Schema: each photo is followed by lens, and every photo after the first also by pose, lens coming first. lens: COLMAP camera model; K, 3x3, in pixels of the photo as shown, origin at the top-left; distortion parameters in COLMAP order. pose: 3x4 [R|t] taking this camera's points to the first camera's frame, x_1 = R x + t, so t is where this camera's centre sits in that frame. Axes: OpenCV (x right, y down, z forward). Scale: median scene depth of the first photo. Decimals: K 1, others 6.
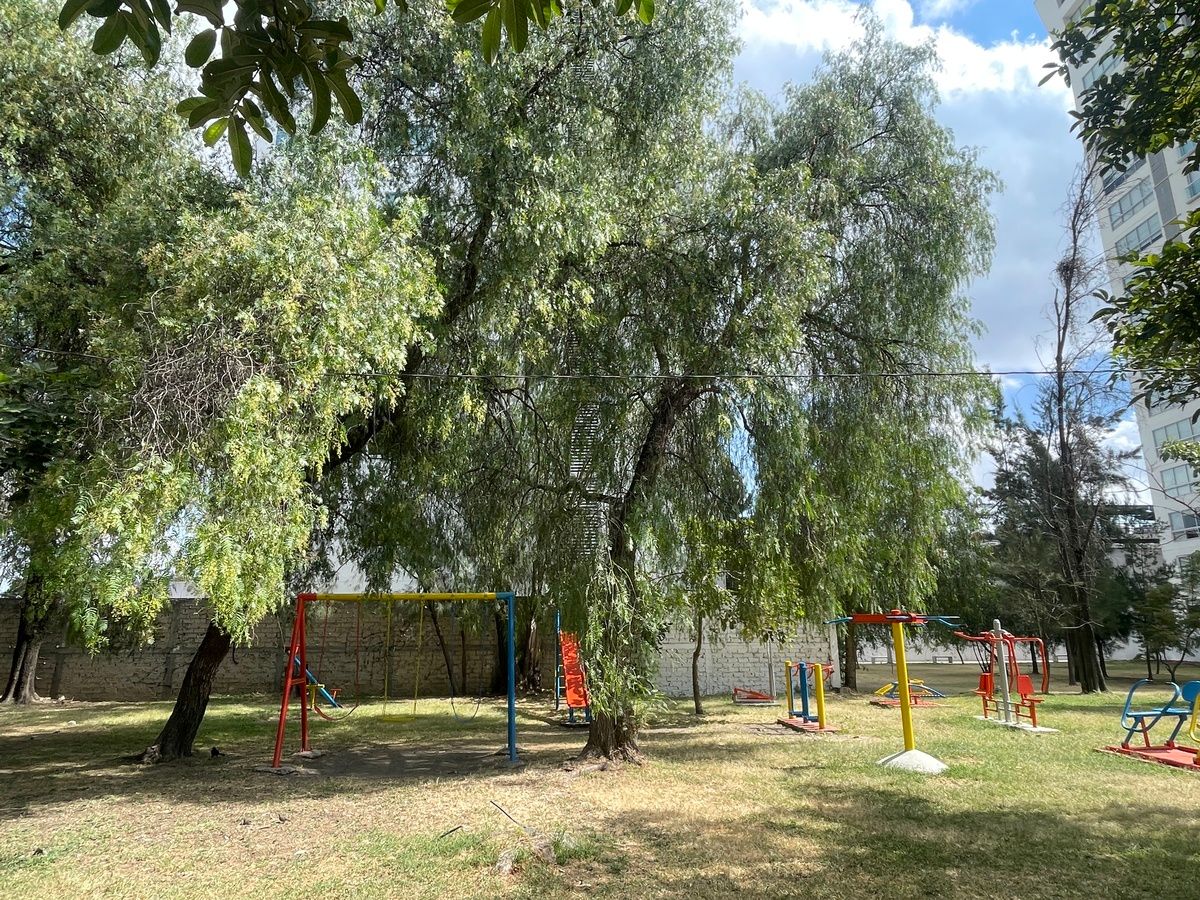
lens RADIAL K [[765.2, 0, 600.0], [0, 765.2, 450.0], [0, 0, 1]] dist [-0.031150, -0.005116]
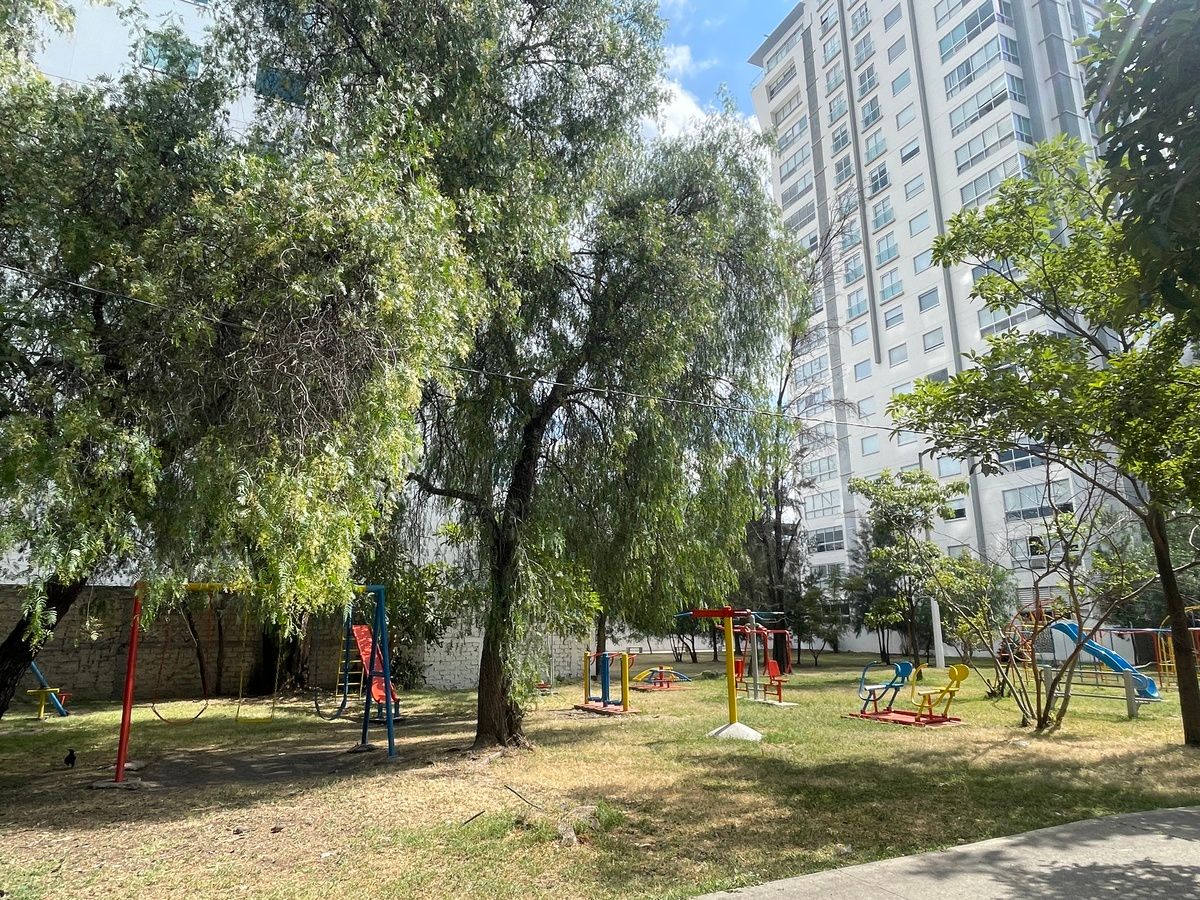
lens RADIAL K [[765.2, 0, 600.0], [0, 765.2, 450.0], [0, 0, 1]] dist [-0.031150, -0.005116]
pose [[0.902350, 0.090786, 0.421335, -0.254494], [-0.093649, 0.995508, -0.013942, -0.000669], [-0.420708, -0.026877, 0.906798, -0.001420]]
